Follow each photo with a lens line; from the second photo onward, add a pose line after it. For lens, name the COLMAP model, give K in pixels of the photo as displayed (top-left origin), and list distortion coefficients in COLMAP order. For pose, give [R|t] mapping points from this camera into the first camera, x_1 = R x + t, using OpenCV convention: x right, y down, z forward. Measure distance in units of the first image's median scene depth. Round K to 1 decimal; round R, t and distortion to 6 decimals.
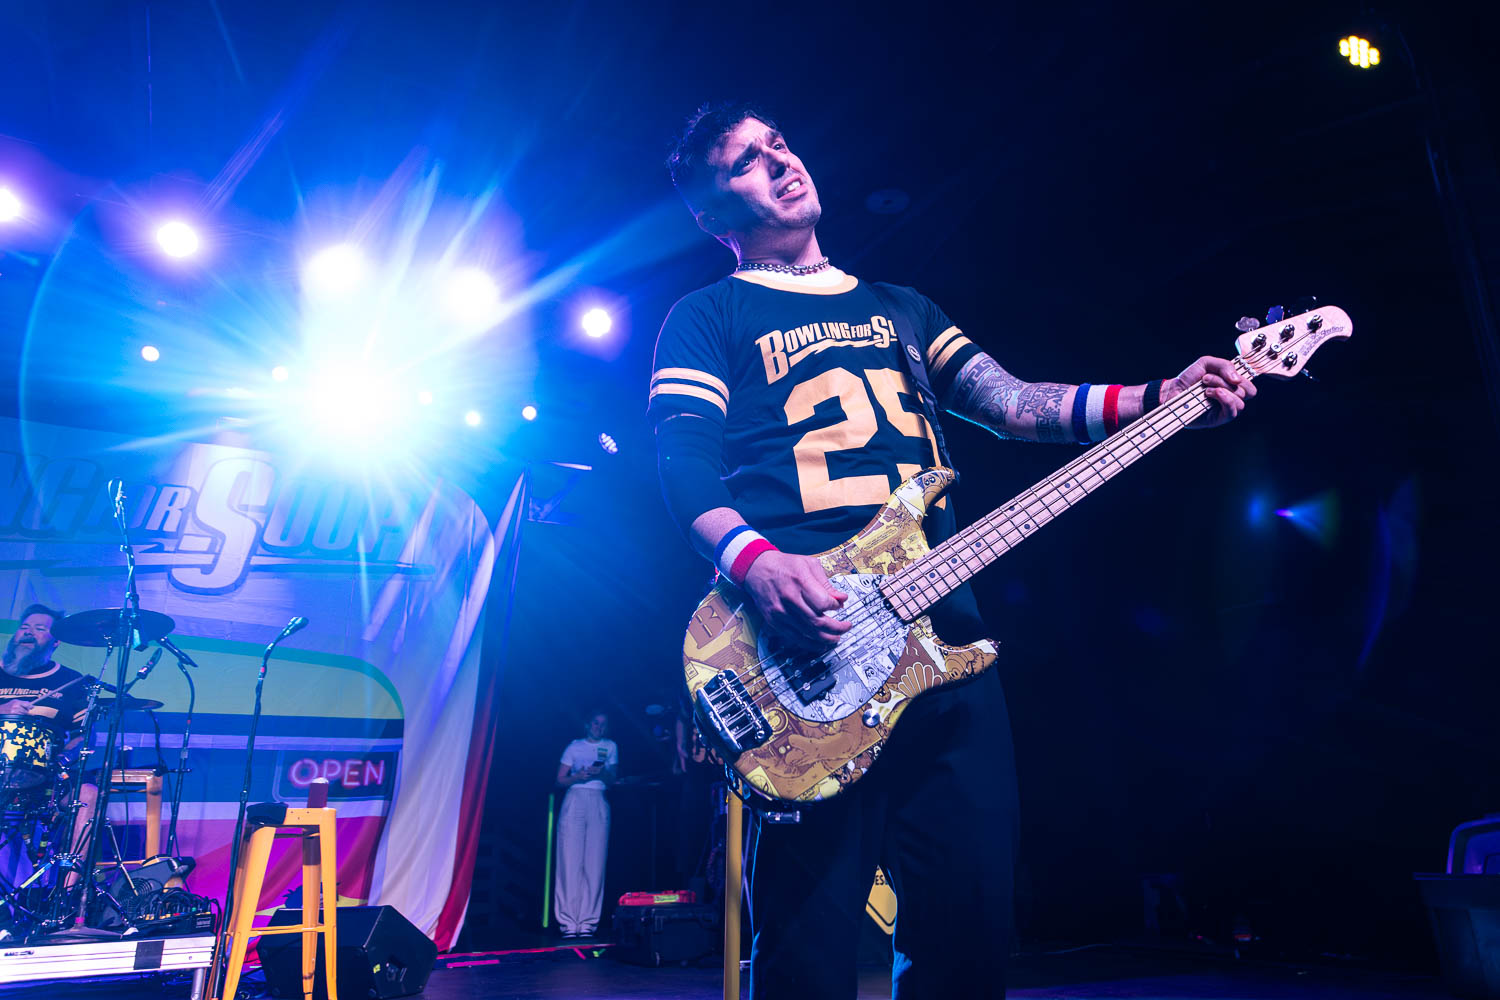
lens RADIAL K [[1103.2, 0, 803.2], [0, 1103.2, 466.8], [0, 0, 1]] dist [0.039253, -0.018716]
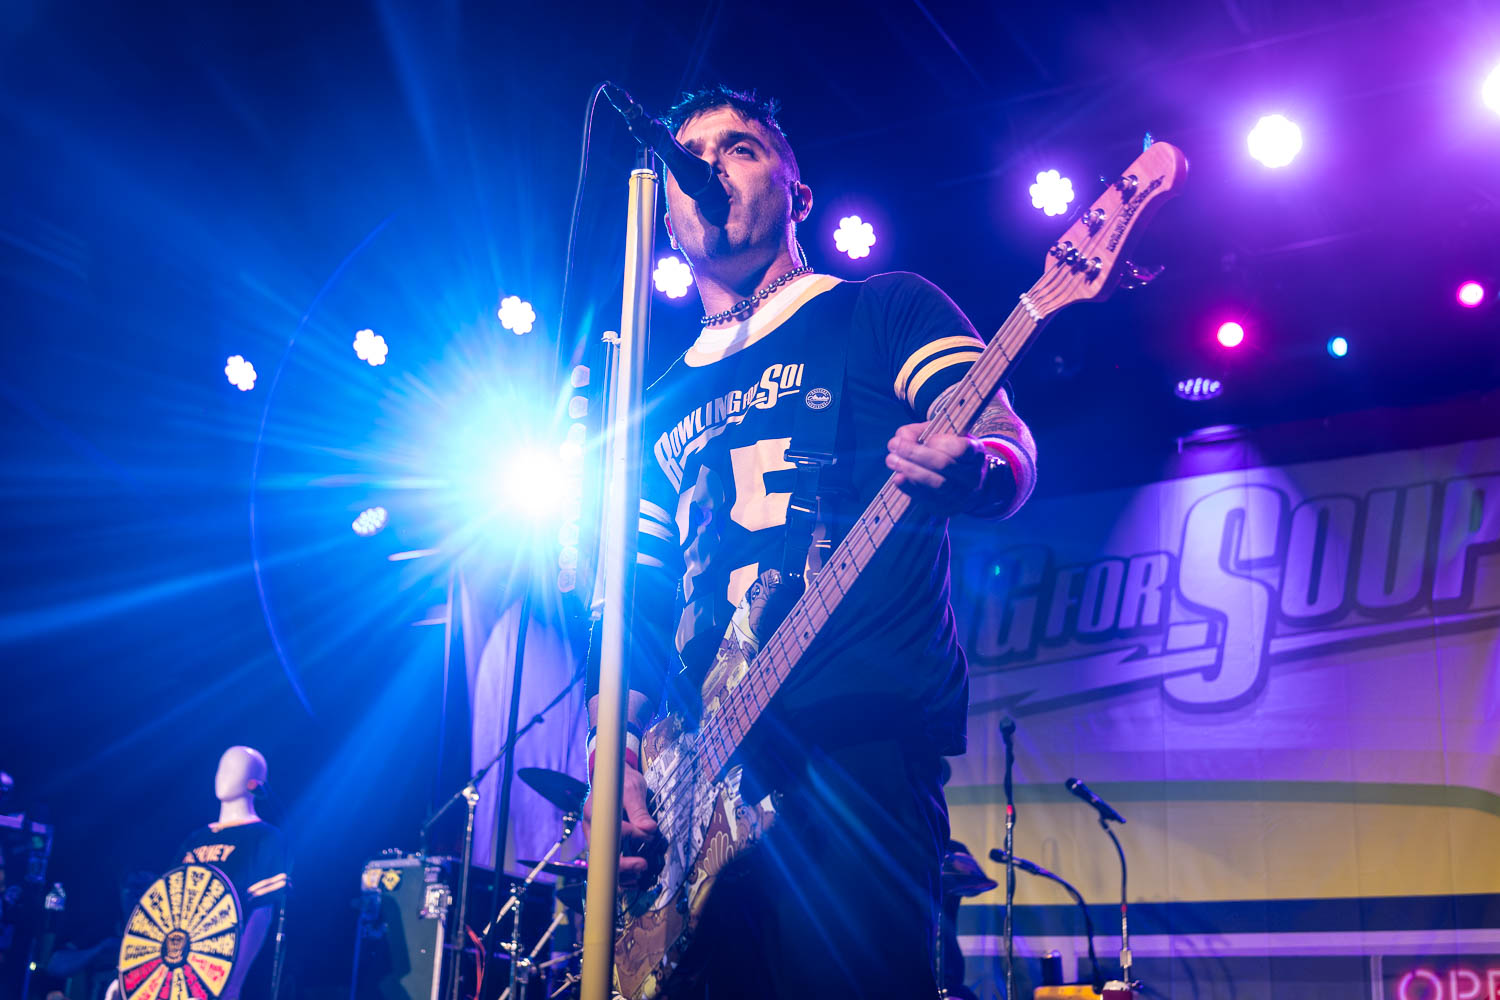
lens RADIAL K [[1875.2, 0, 765.7], [0, 1875.2, 543.1], [0, 0, 1]] dist [0.006755, 0.000000]
pose [[0.541915, -0.218010, -0.811665, 0.201593], [0.231131, 0.967189, -0.105466, 0.075805], [0.808026, -0.130447, 0.574523, 0.206414]]
